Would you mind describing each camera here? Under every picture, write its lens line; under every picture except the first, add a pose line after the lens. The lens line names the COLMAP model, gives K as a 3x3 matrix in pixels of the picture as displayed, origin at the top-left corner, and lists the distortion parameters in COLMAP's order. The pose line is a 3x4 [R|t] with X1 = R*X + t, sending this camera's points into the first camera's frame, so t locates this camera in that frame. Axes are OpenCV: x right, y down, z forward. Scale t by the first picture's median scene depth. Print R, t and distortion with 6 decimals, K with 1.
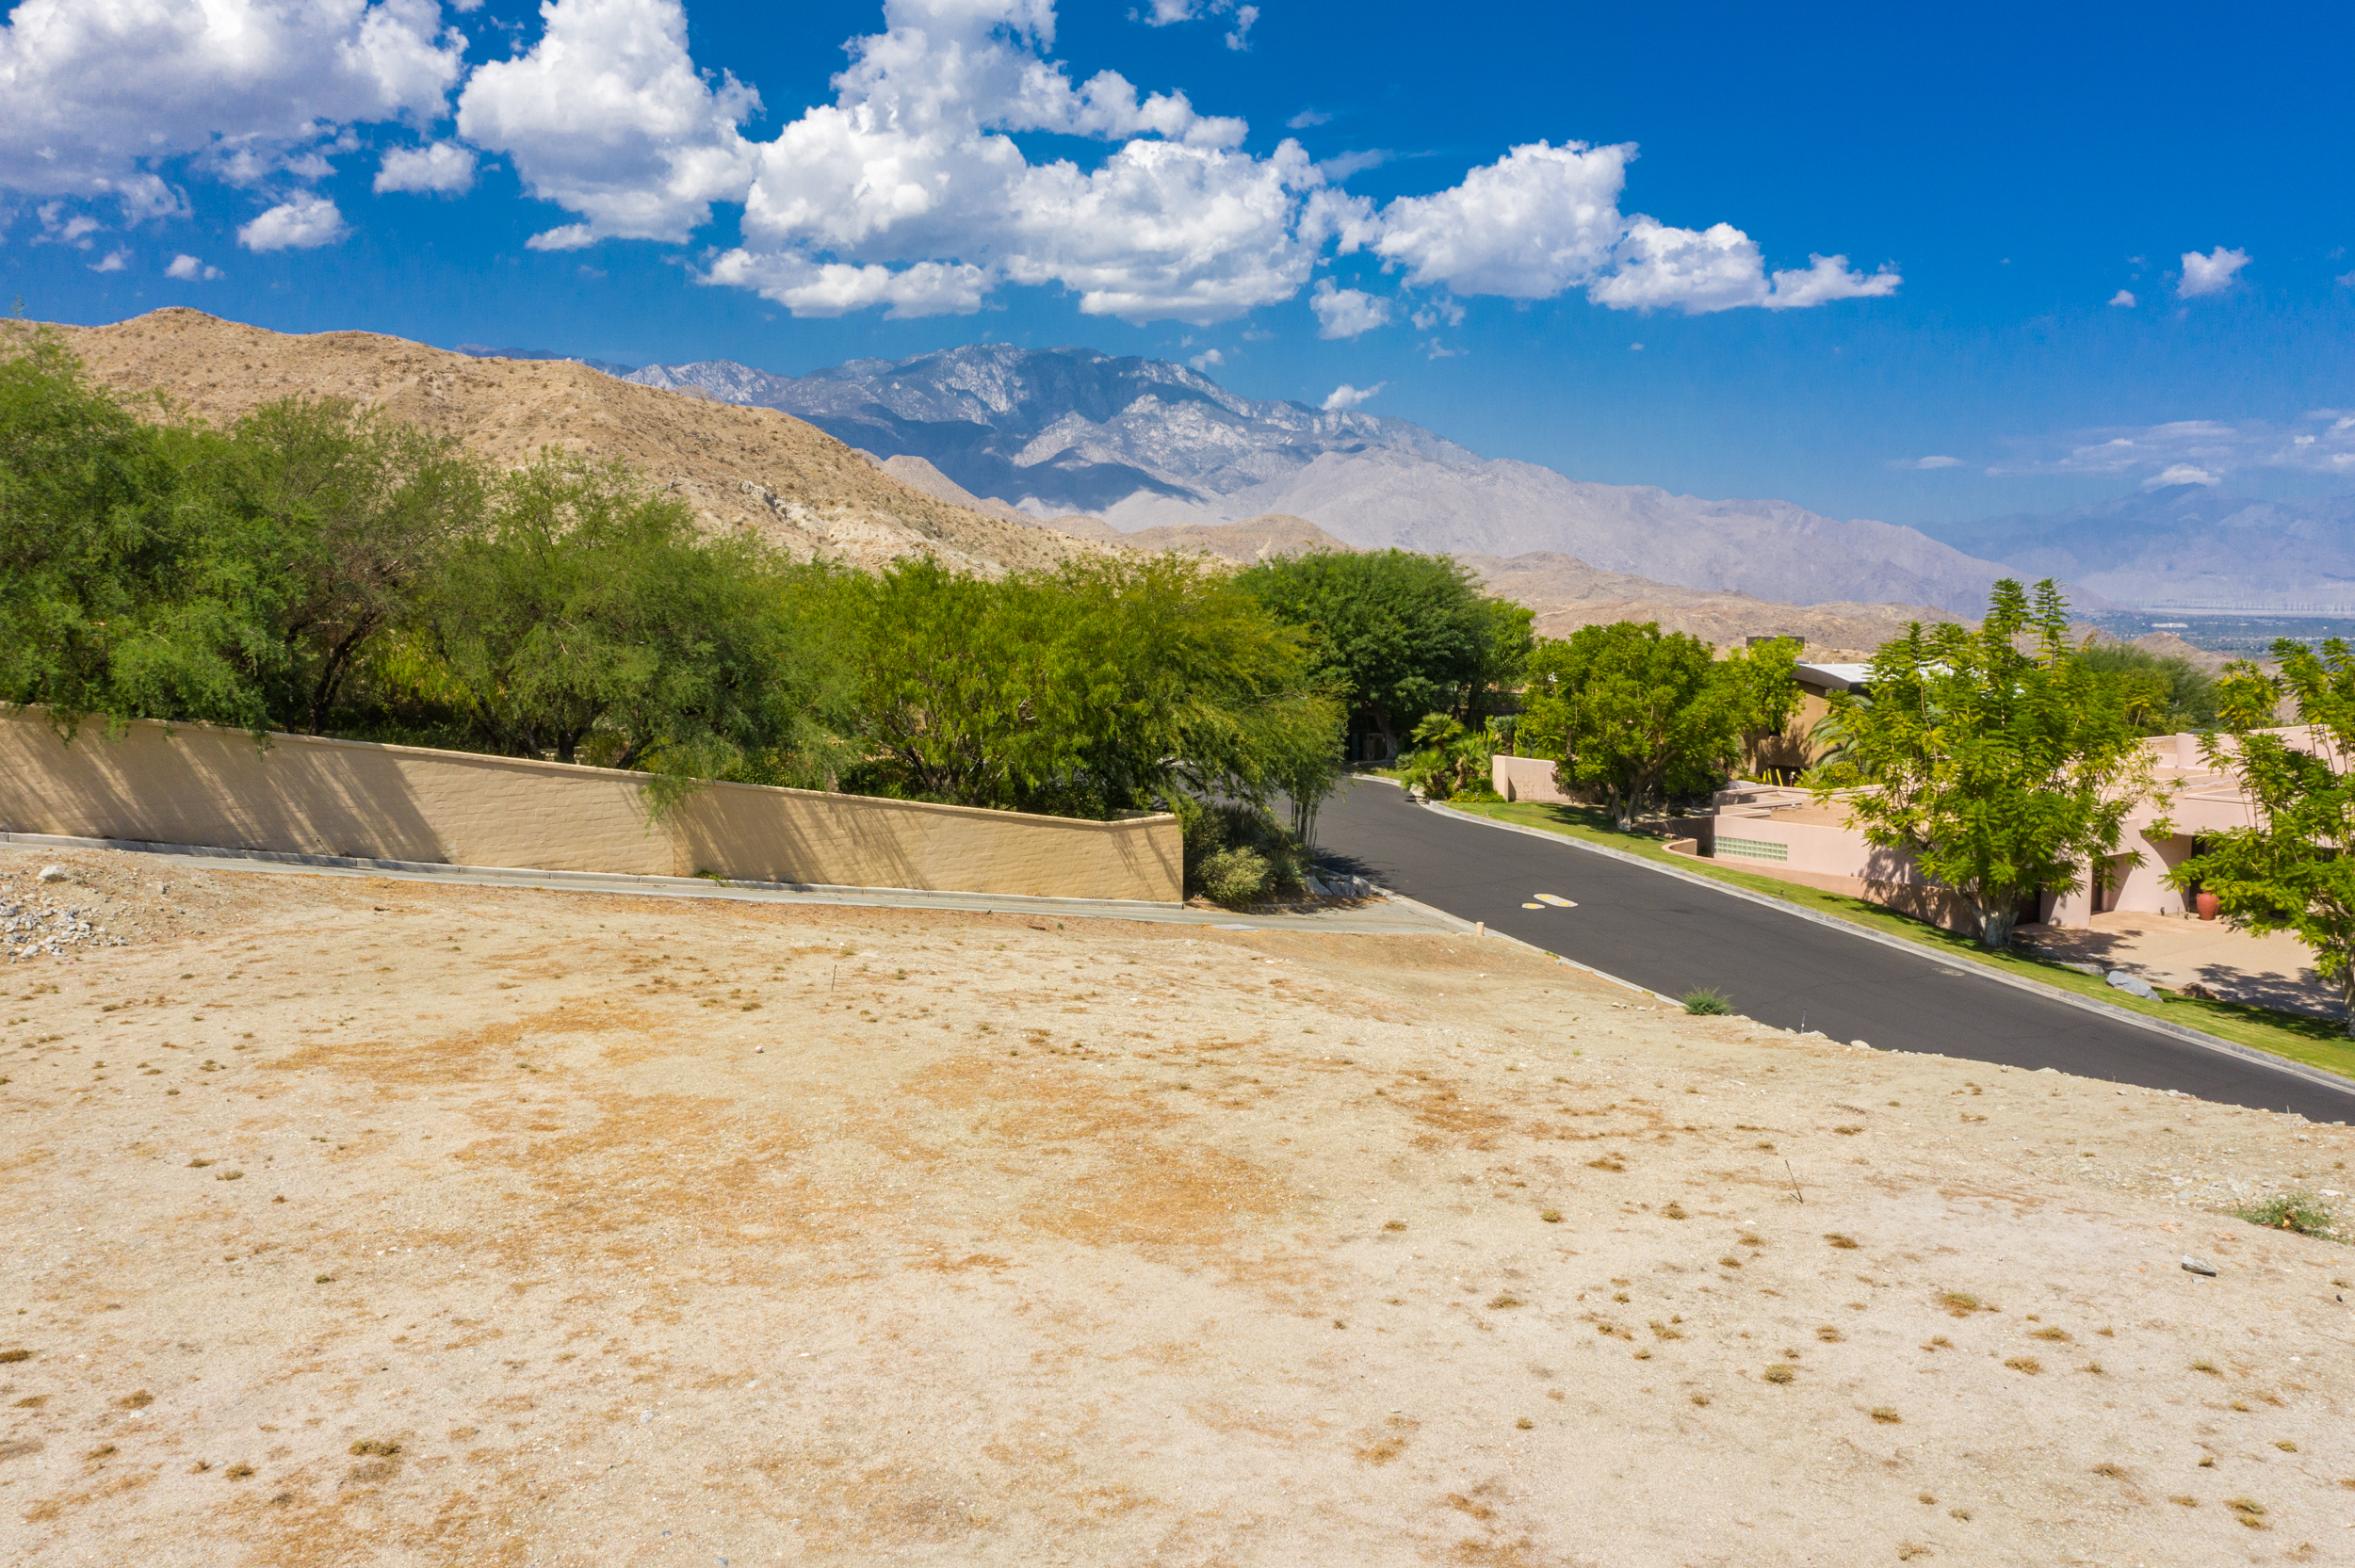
lens RADIAL K [[1848.1, 0, 1177.5], [0, 1848.1, 784.0], [0, 0, 1]] dist [-0.023945, 0.013683]
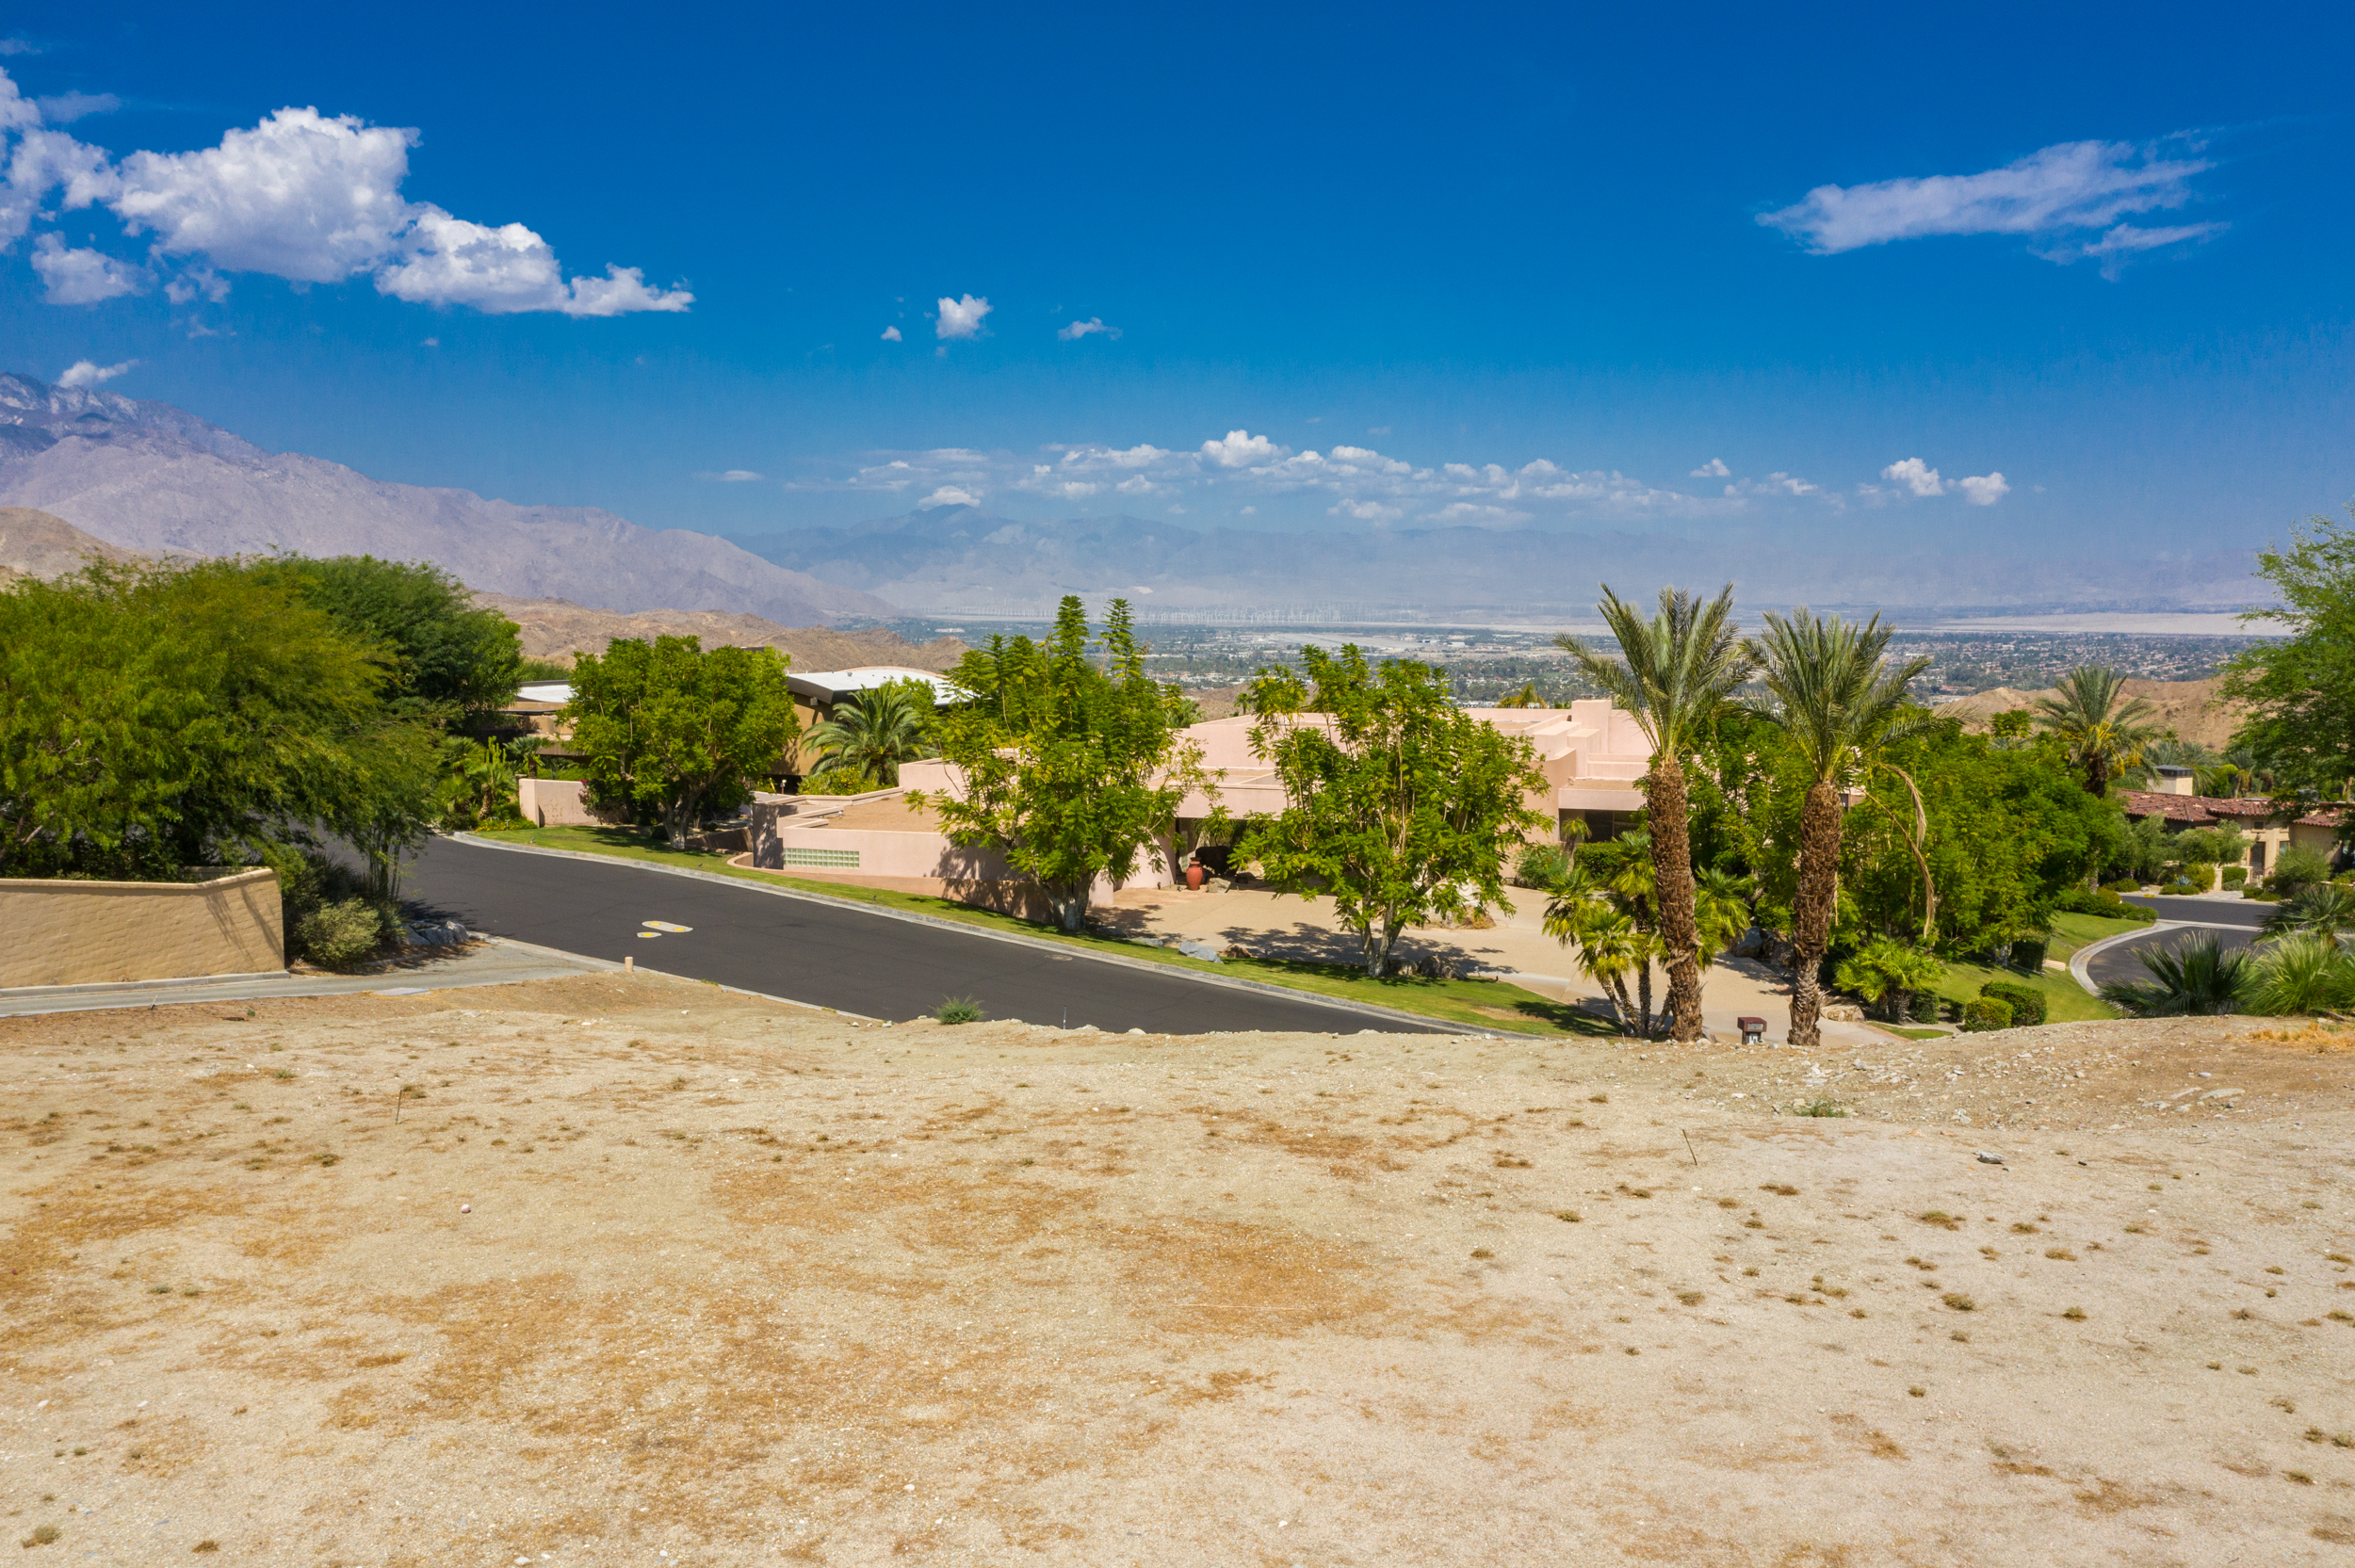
lens RADIAL K [[1854.6, 0, 1174.2], [0, 1854.6, 783.2], [0, 0, 1]] dist [-0.016751, 0.004284]
pose [[0.817068, -0.051914, 0.574199, -0.129639], [0.054717, 0.998425, 0.012409, -0.009102], [-0.573939, 0.021279, 0.818622, 0.055499]]
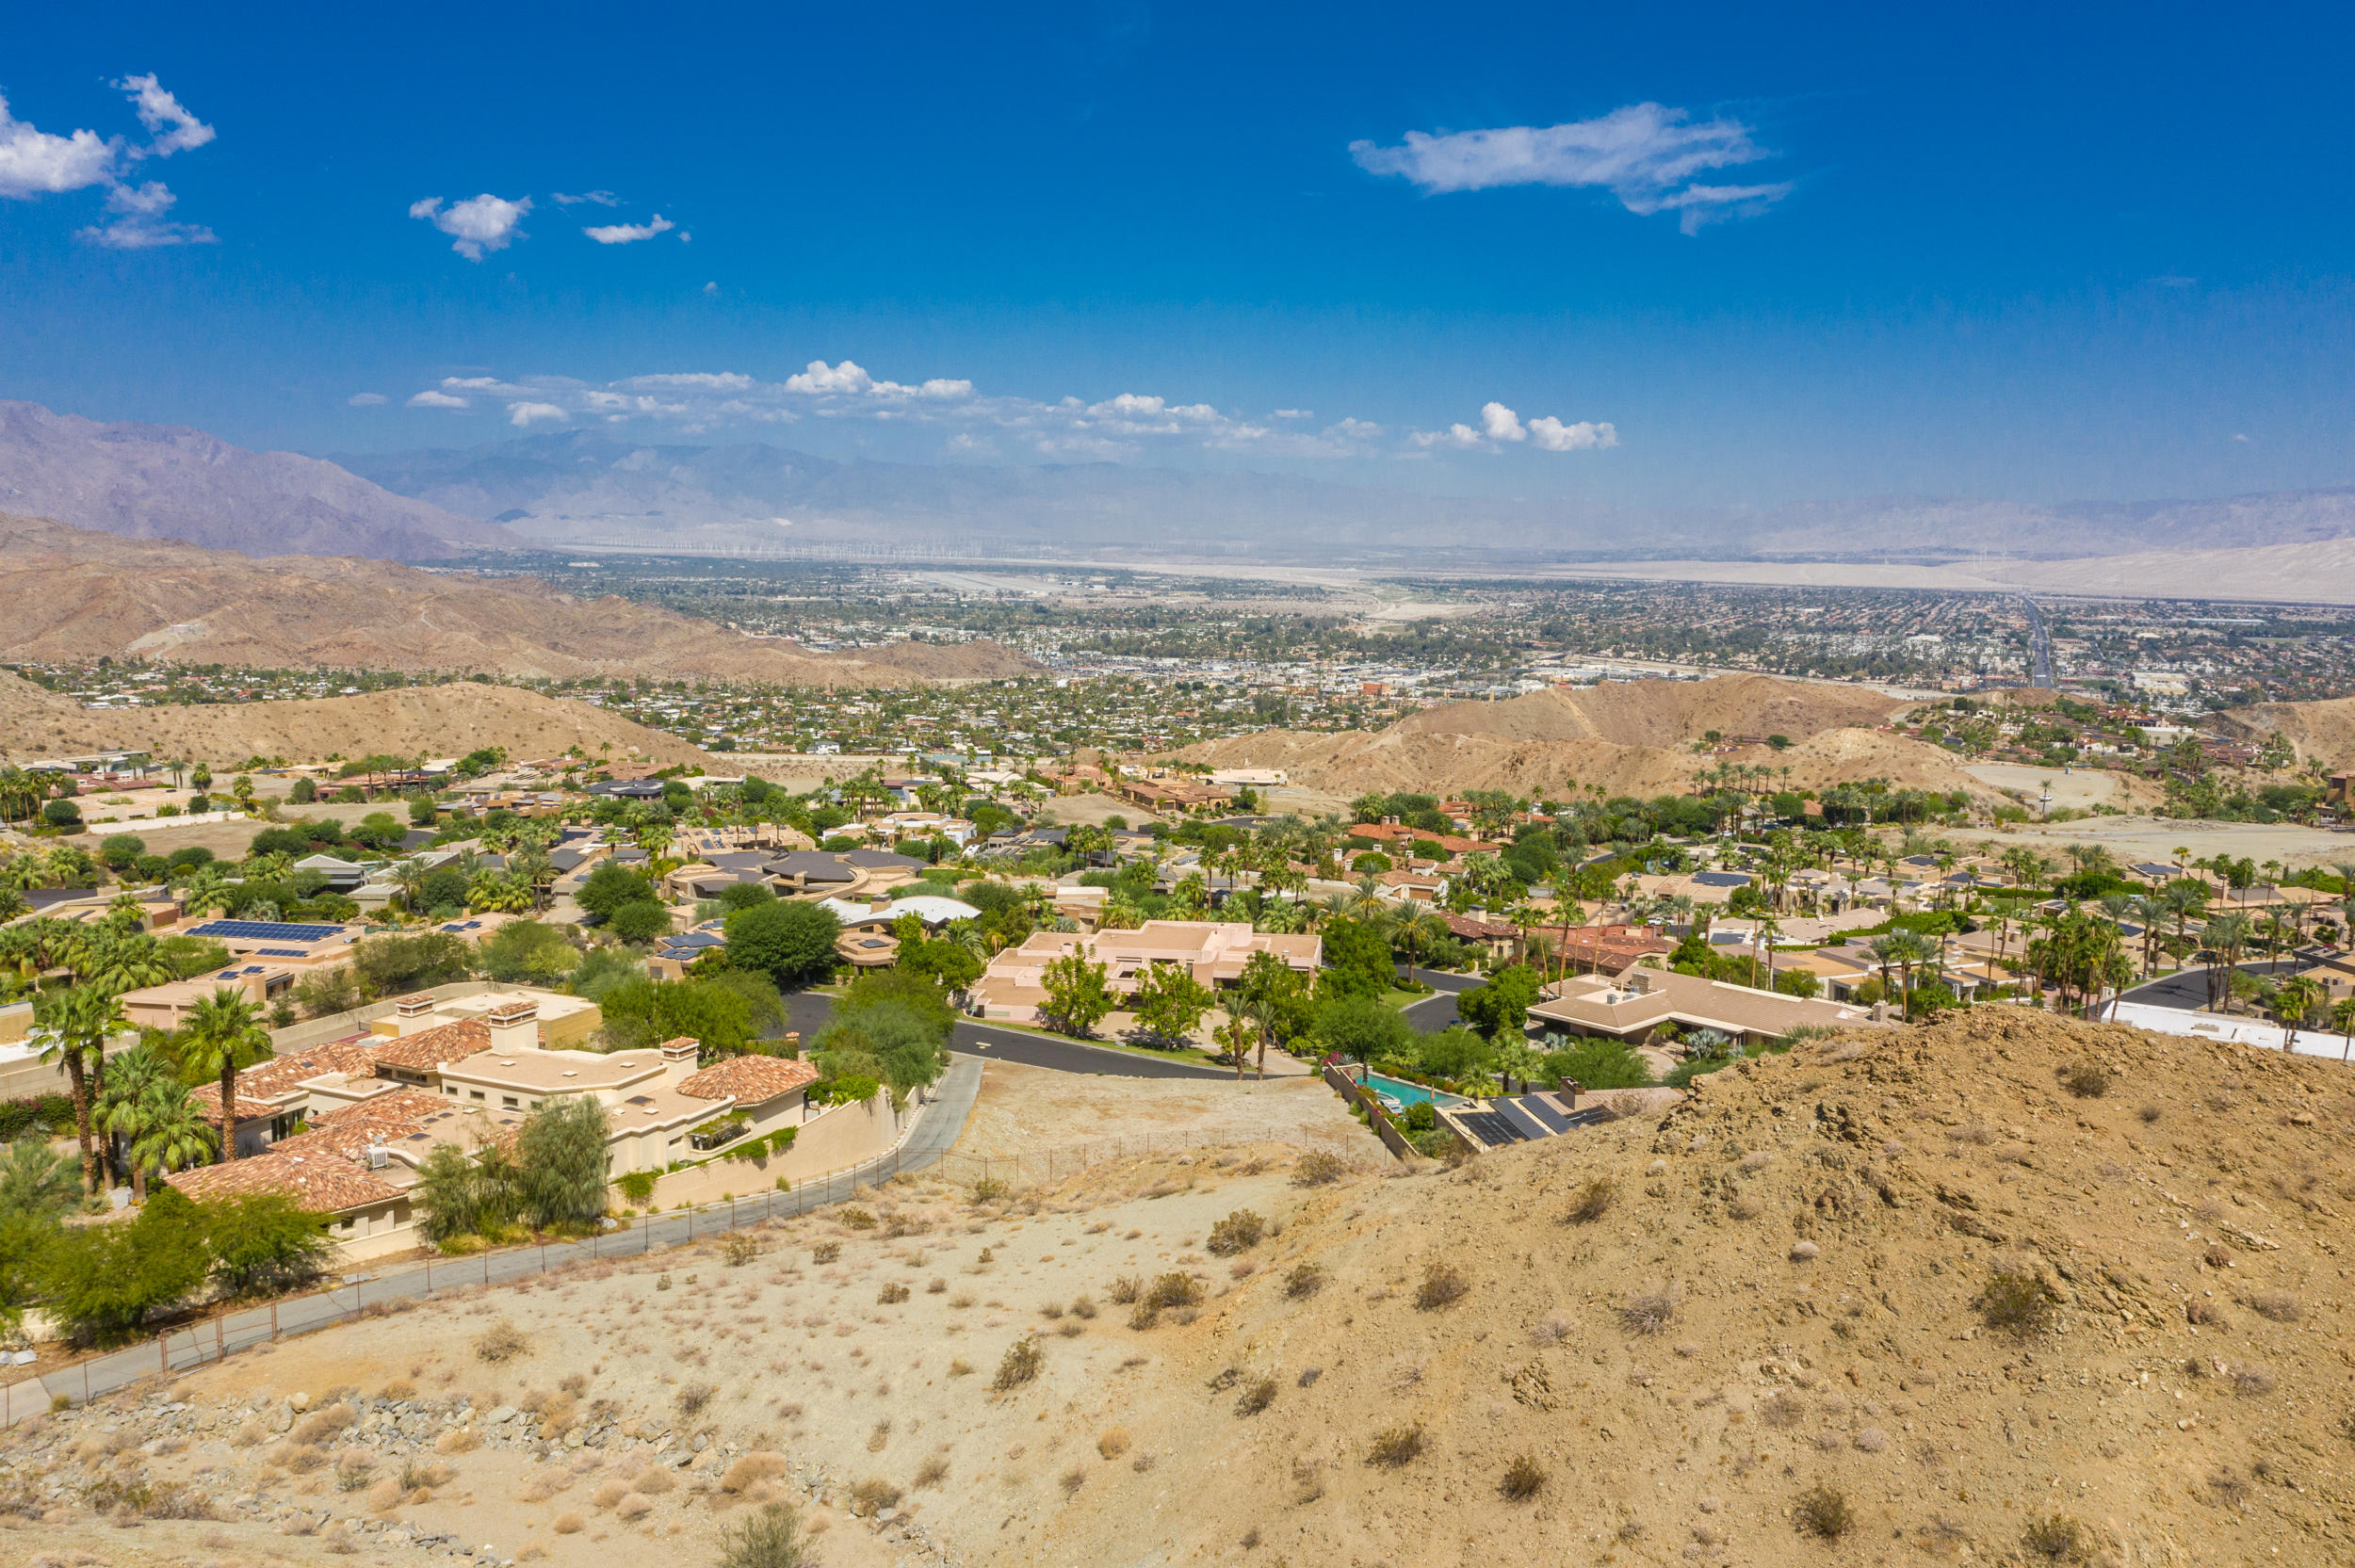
lens RADIAL K [[1856.5, 0, 1173.5], [0, 1856.5, 782.1], [0, 0, 1]] dist [-0.014240, 0.002762]
pose [[0.691465, -0.080873, 0.717869, -2.094625], [0.053443, 0.996718, 0.060809, -0.646605], [-0.720431, -0.003682, 0.693517, -1.778310]]
